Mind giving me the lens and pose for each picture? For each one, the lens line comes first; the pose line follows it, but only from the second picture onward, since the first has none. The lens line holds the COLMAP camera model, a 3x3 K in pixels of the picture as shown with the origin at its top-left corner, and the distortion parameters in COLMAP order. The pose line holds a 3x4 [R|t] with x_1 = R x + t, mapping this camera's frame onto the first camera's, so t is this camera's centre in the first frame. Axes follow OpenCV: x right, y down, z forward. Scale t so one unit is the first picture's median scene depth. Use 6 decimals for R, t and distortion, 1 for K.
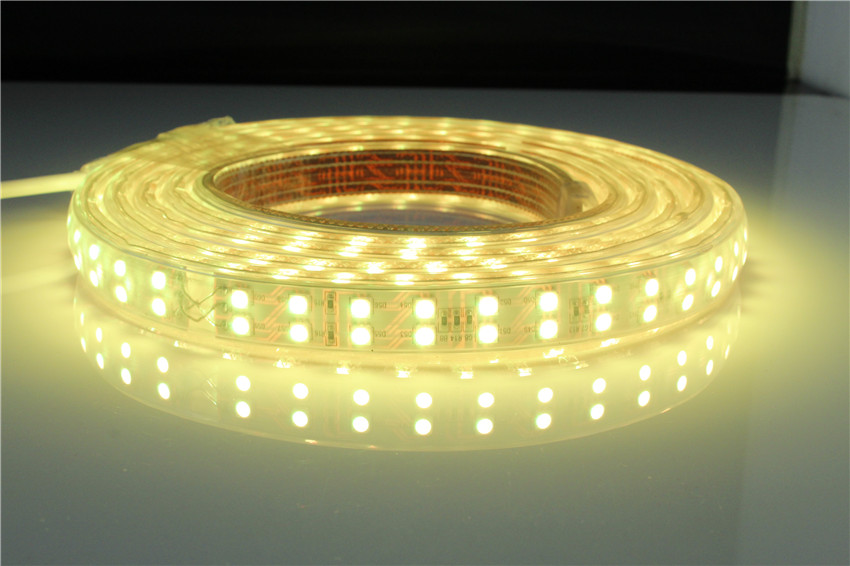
lens RADIAL K [[1233.0, 0, 425.0], [0, 1233.0, 283.0], [0, 0, 1]] dist [-0.039626, 0.005854]
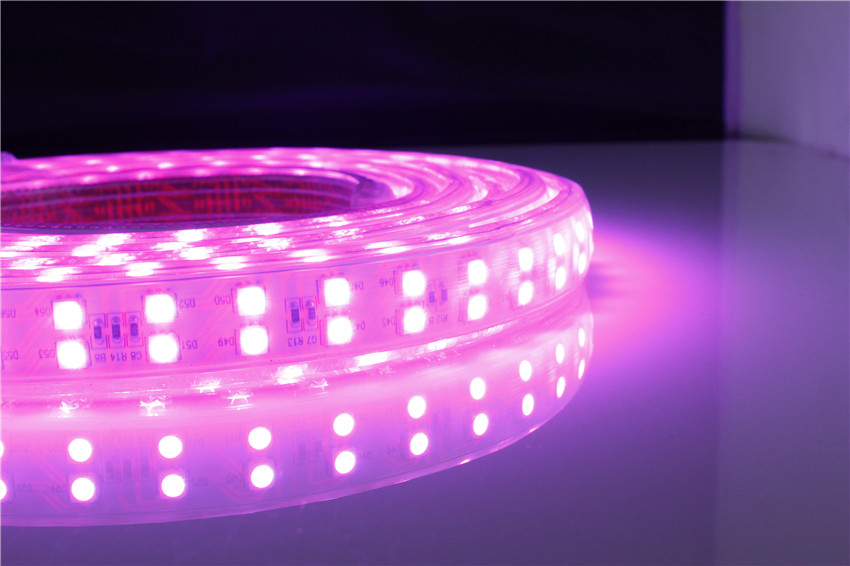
lens RADIAL K [[1233.0, 0, 425.0], [0, 1233.0, 283.0], [0, 0, 1]] dist [-0.039626, 0.005854]
pose [[0.999114, -0.041618, -0.006286, 0.177285], [0.040746, 0.993806, -0.103385, 0.070778], [0.010549, 0.103038, 0.994622, 0.254919]]
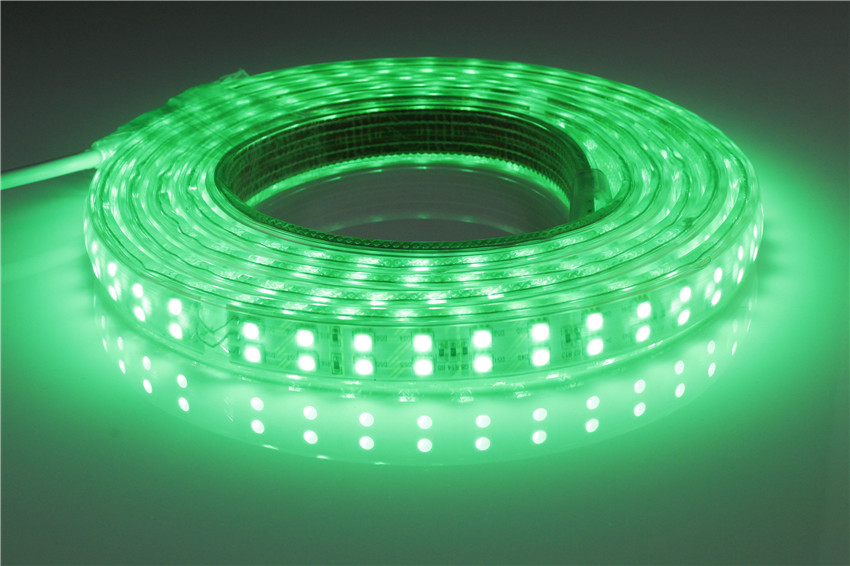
lens RADIAL K [[1518.0, 0, 427.2], [0, 1518.0, 318.0], [0, 0, 1]] dist [0.016853, 0.041700]
pose [[0.998610, -0.007086, -0.052238, 0.061477], [0.014971, 0.988246, 0.152137, -0.169795], [0.050546, -0.152707, 0.986978, -0.250890]]
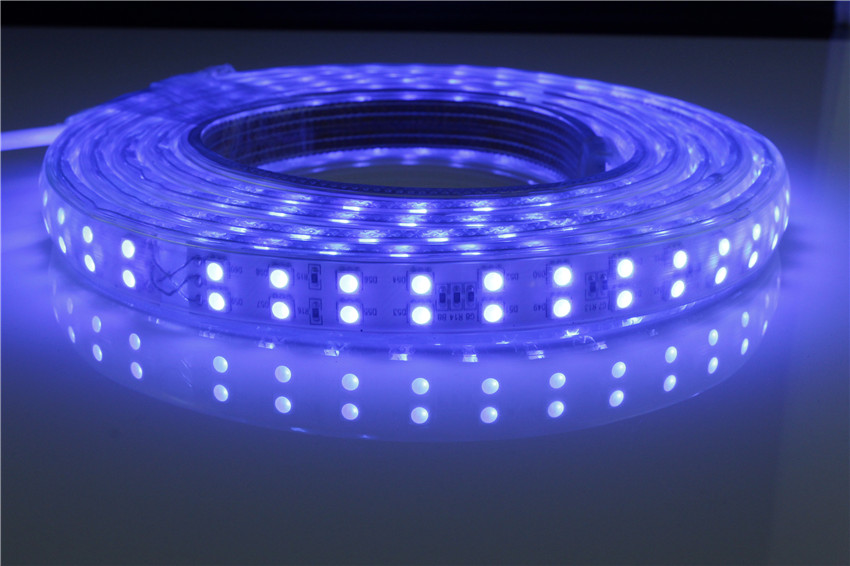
lens RADIAL K [[1233.0, 0, 425.0], [0, 1233.0, 283.0], [0, 0, 1]] dist [-0.039626, 0.005854]
pose [[0.999526, 0.005501, -0.030284, 0.025244], [-0.004174, 0.999037, 0.043682, -0.015859], [0.030495, -0.043535, 0.998586, 0.098317]]
